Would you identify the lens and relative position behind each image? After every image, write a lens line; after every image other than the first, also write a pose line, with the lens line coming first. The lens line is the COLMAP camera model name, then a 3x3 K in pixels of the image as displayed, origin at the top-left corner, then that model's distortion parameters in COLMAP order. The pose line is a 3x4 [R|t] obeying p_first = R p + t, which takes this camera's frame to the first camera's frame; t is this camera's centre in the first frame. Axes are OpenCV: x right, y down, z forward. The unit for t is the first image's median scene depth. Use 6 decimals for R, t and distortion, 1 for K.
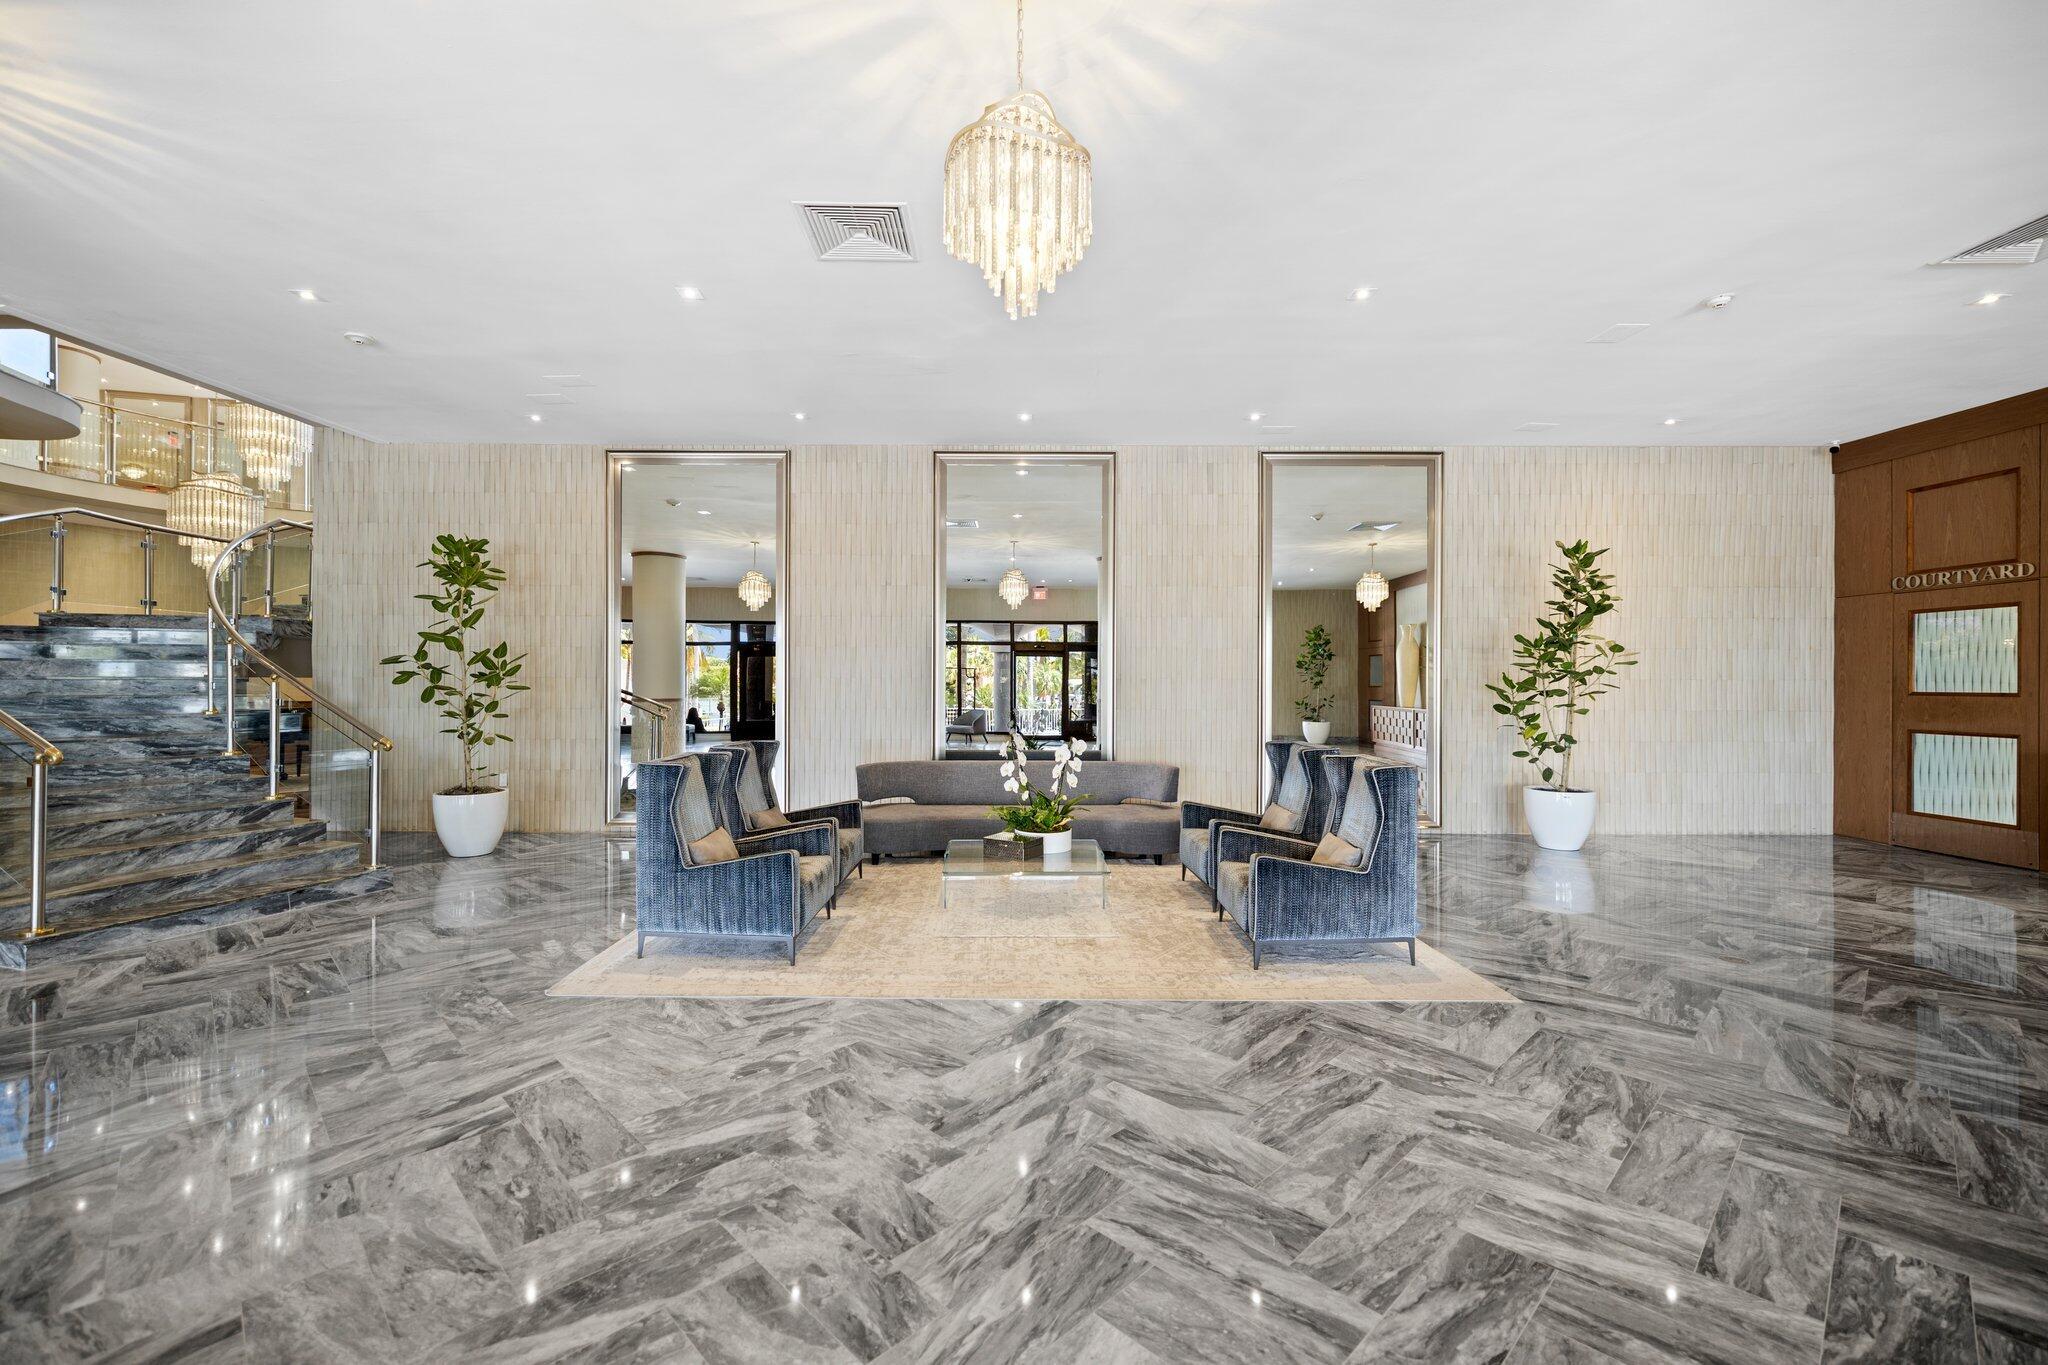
lens RADIAL K [[886.4, 0, 1024.0], [0, 886.4, 682.5], [0, 0, 1]] dist [0.000884, -0.000420]
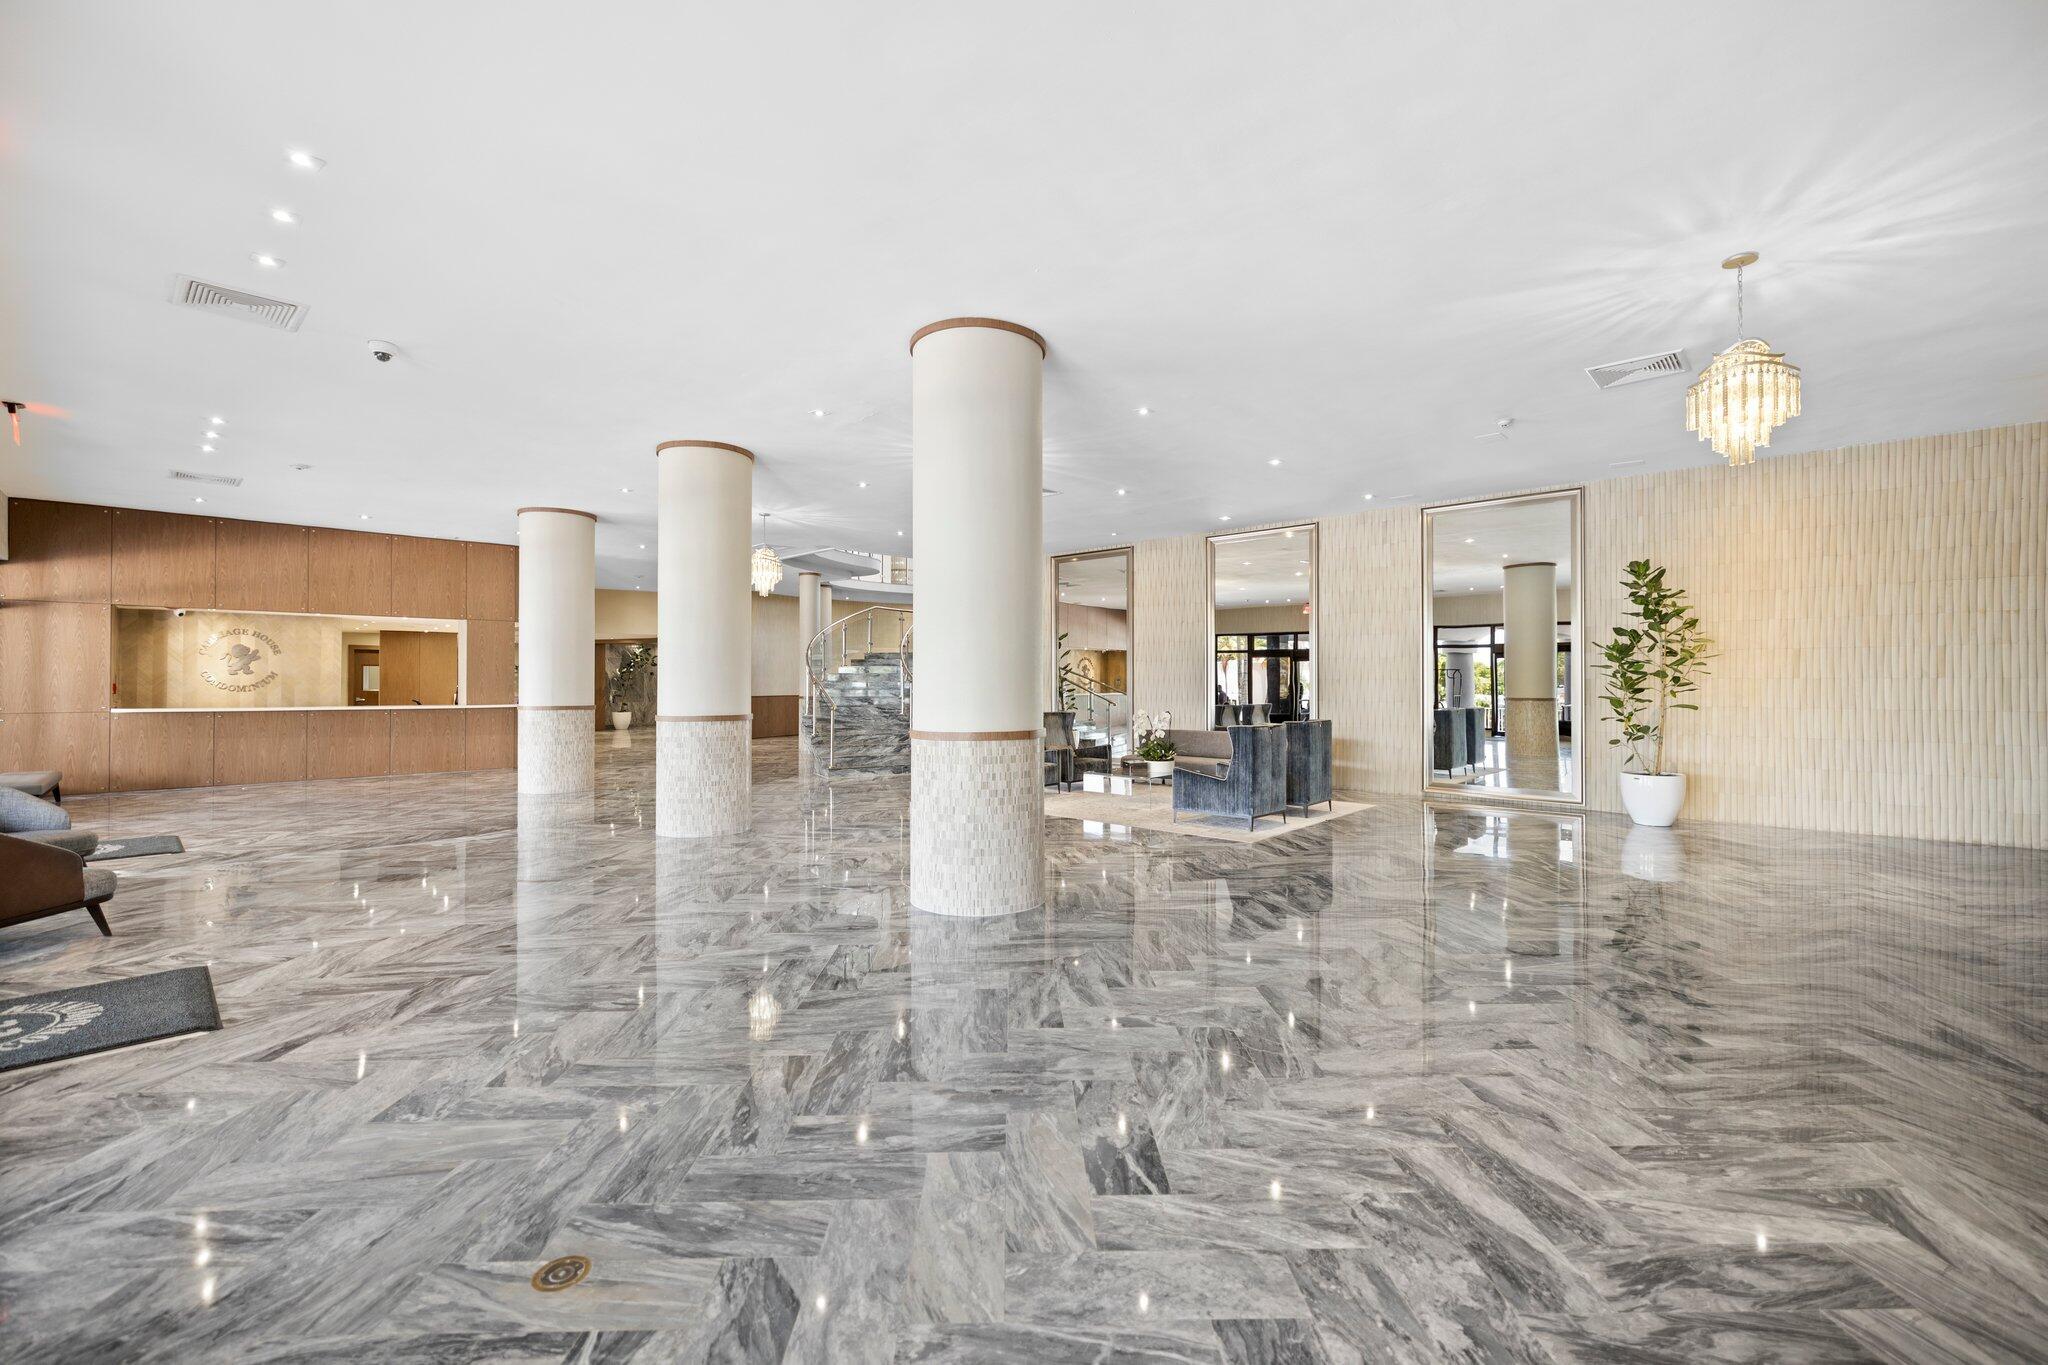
lens RADIAL K [[886.4, 0, 1024.0], [0, 886.4, 682.5], [0, 0, 1]] dist [0.000884, -0.000420]
pose [[0.717636, -0.000218, -0.696418, 0.828895], [0.004205, 0.999983, 0.004020, -0.008304], [0.696405, -0.005813, 0.717625, -0.400424]]
